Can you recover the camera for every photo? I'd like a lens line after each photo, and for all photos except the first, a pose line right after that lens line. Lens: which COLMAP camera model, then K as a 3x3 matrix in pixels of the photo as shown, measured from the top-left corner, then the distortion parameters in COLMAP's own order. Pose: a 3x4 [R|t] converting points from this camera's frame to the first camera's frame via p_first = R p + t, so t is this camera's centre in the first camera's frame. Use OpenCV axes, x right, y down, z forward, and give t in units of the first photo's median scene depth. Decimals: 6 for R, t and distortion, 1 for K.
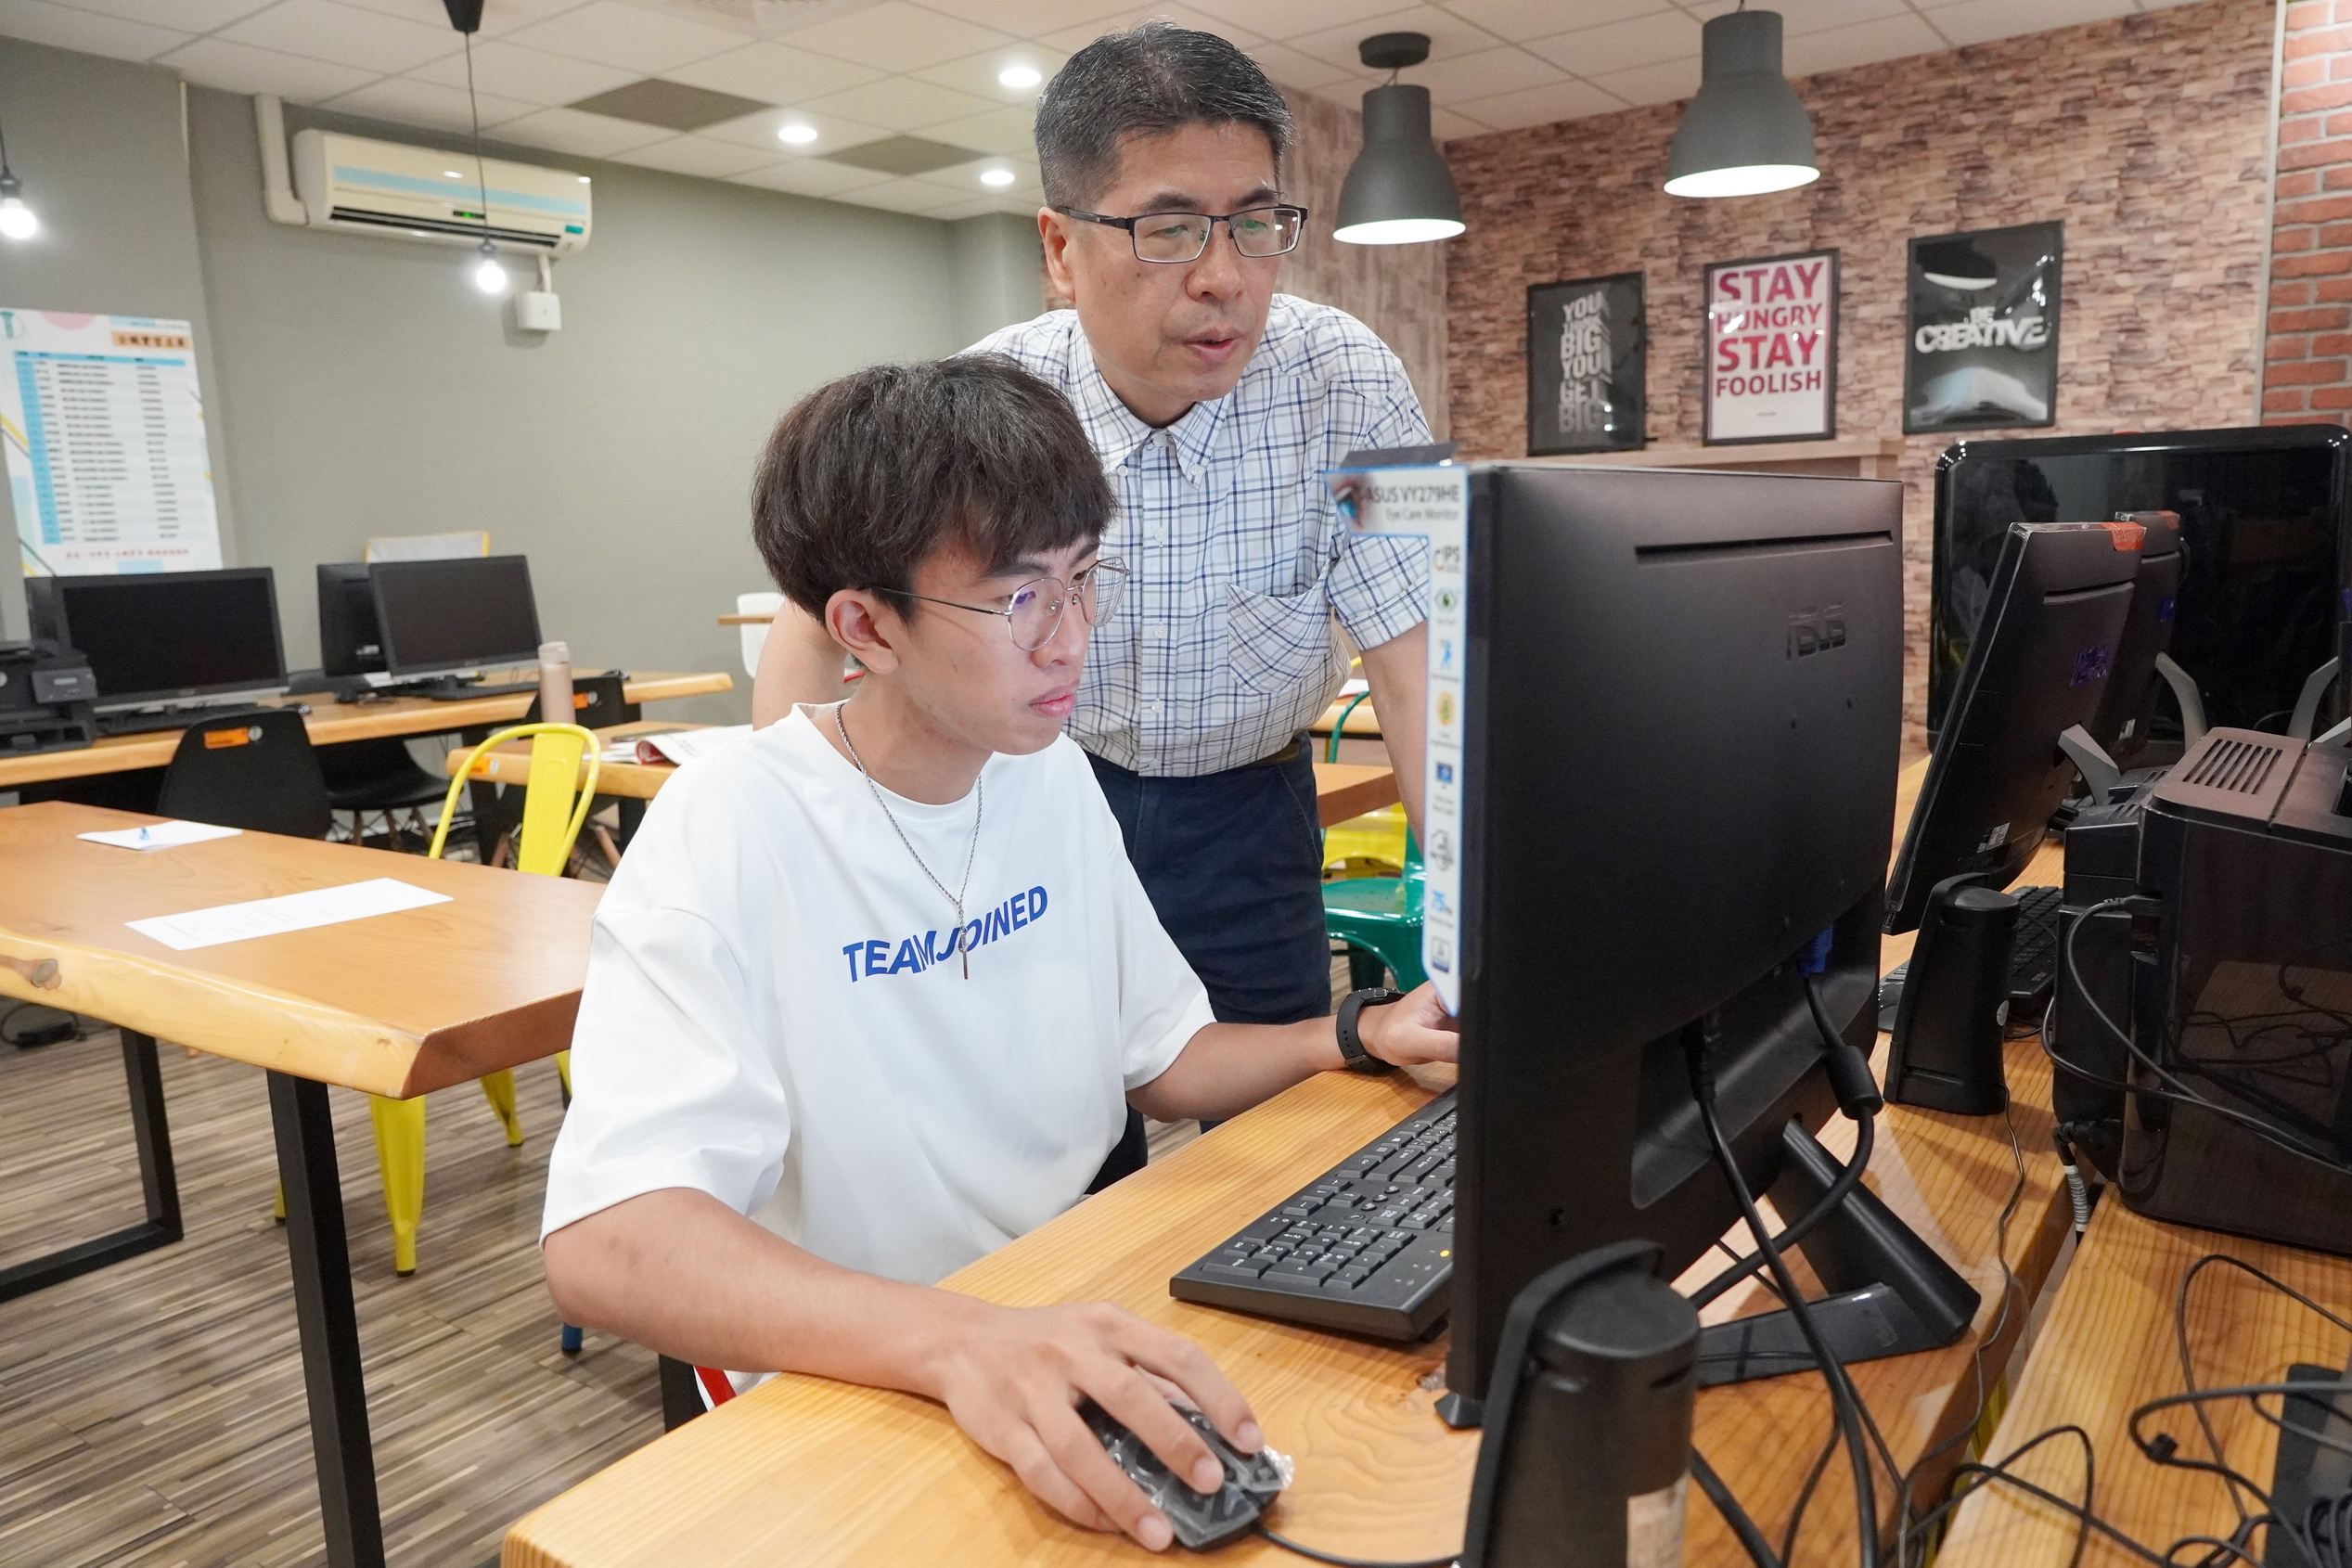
lens RADIAL K [[1703.6, 0, 1194.5], [0, 1703.6, 824.3], [0, 0, 1]] dist [-0.026417, 0.029379]
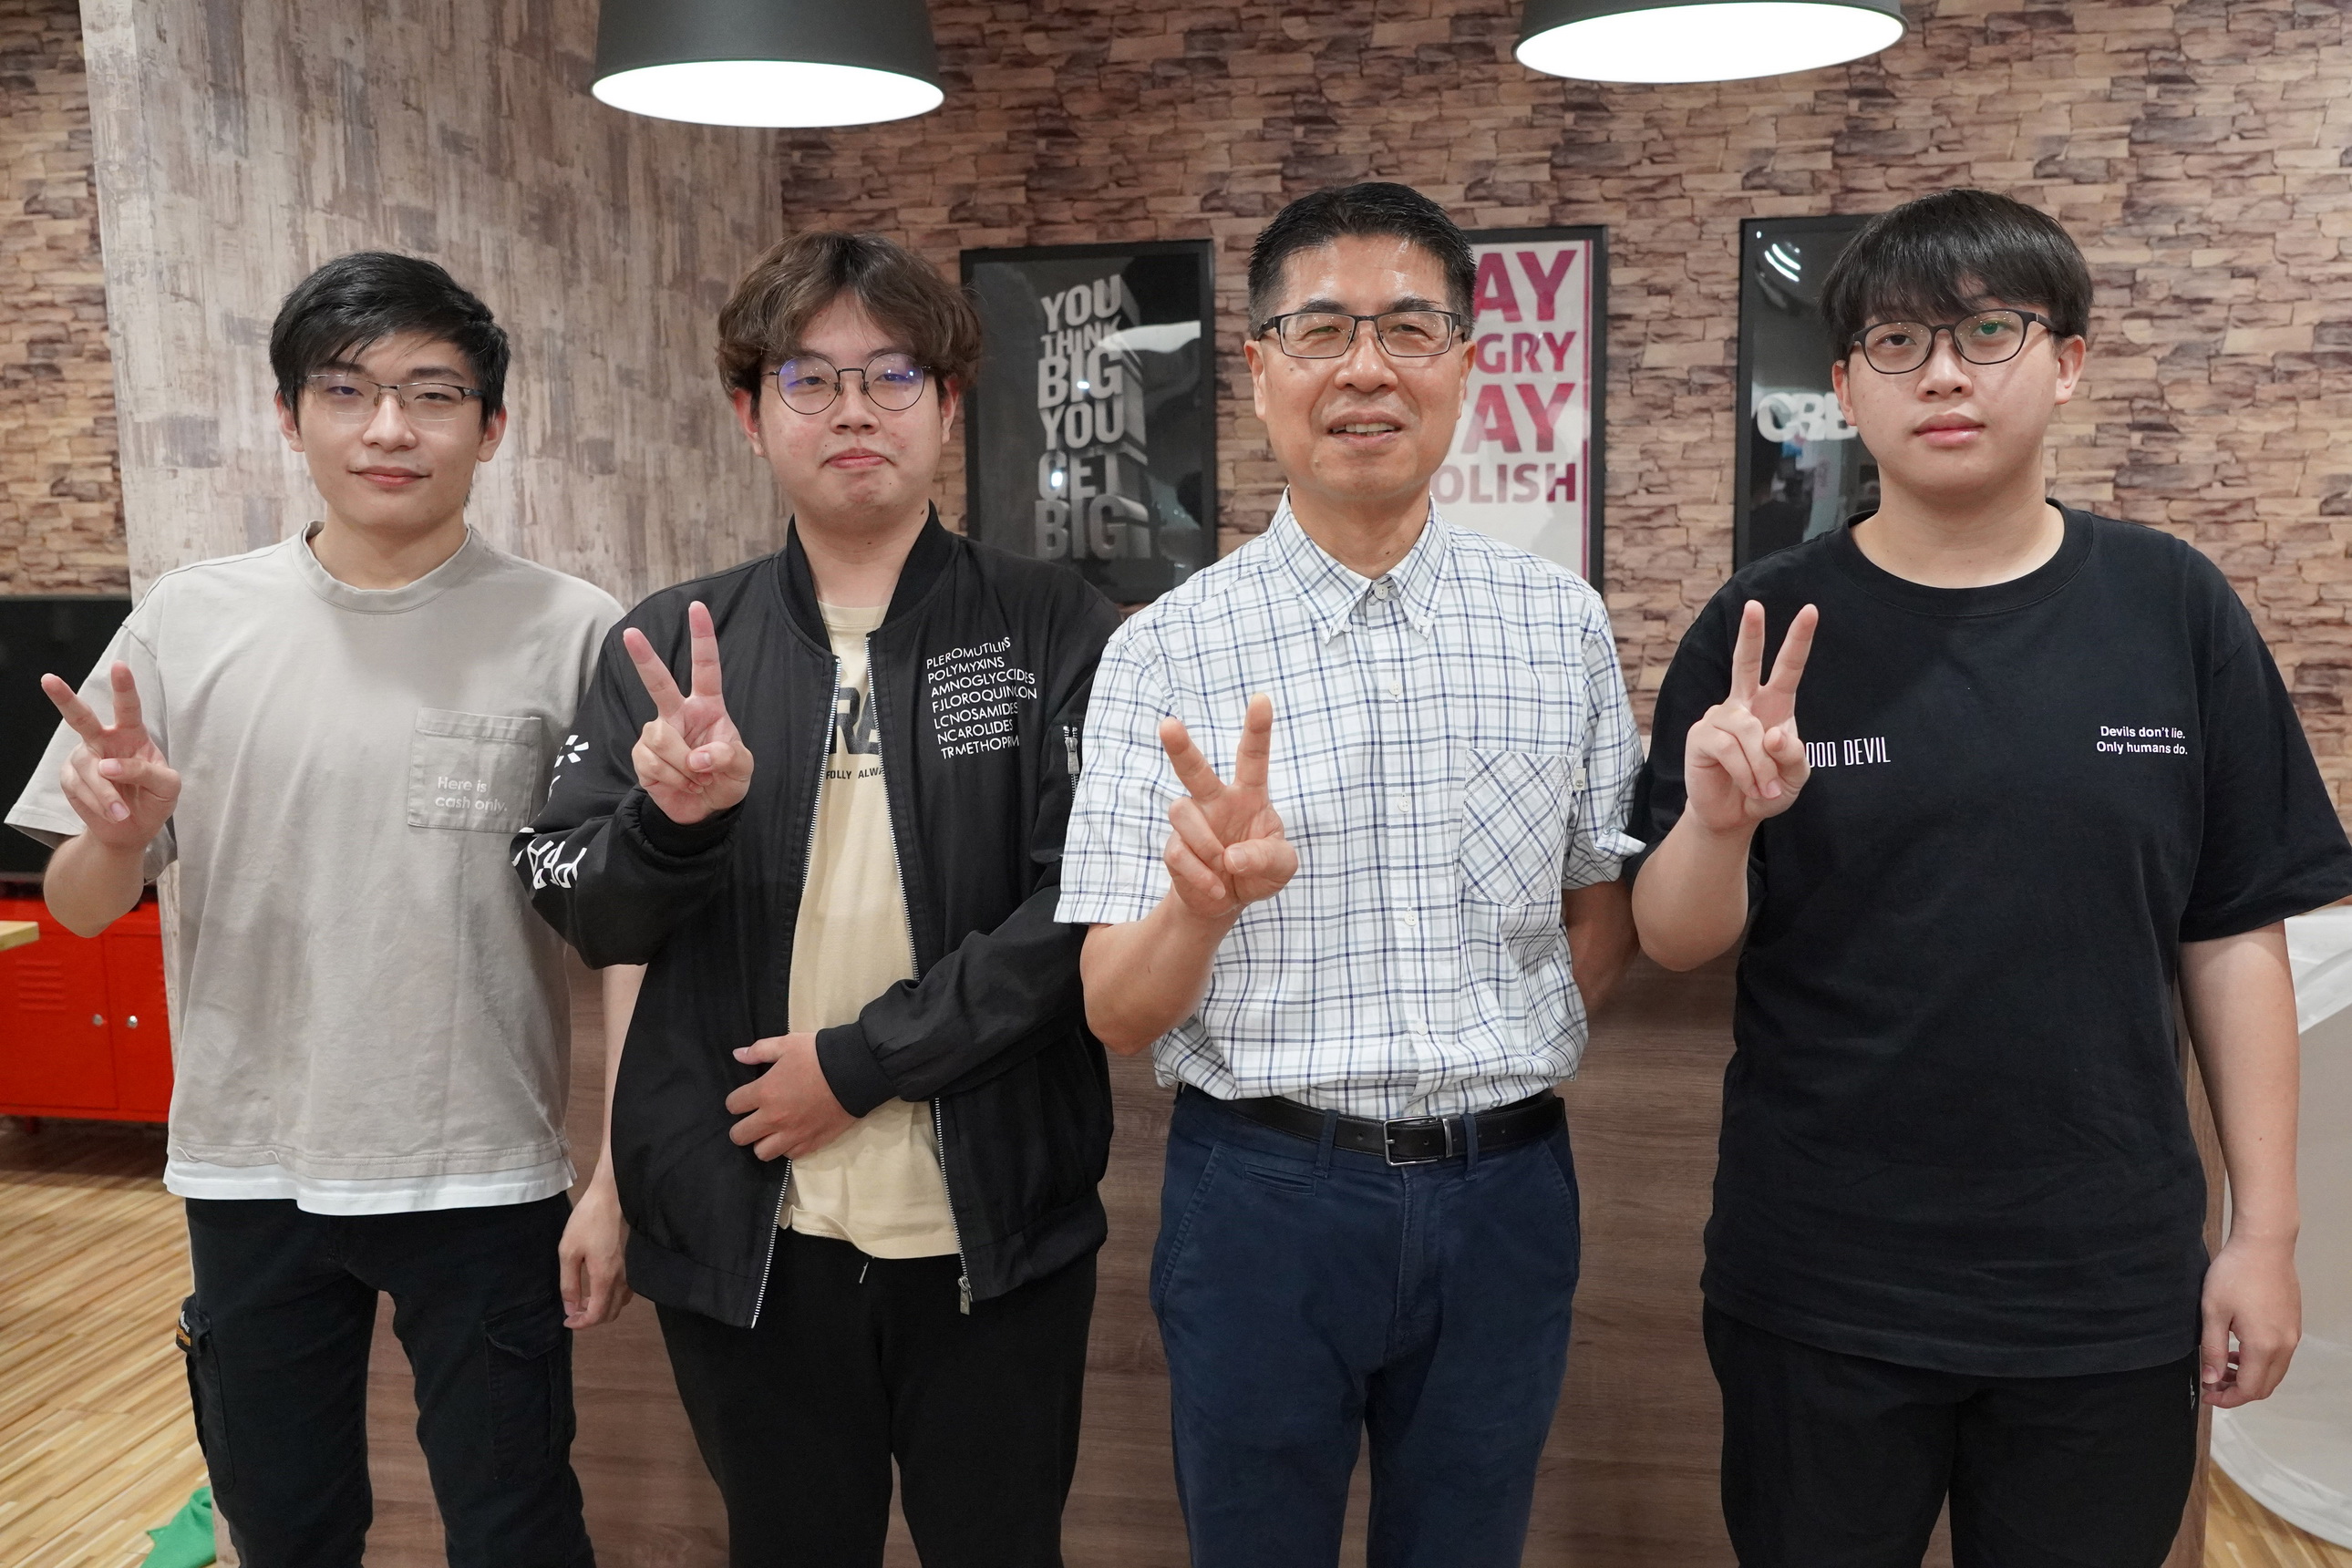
lens RADIAL K [[2052.5, 0, 1178.9], [0, 2052.5, 786.3], [0, 0, 1]] dist [-0.018660, 0.004036]
pose [[0.911639, -0.032321, 0.409720, 0.012209], [0.049733, 0.998253, -0.031910, -0.163651], [-0.407972, 0.049467, 0.911653, 0.514548]]
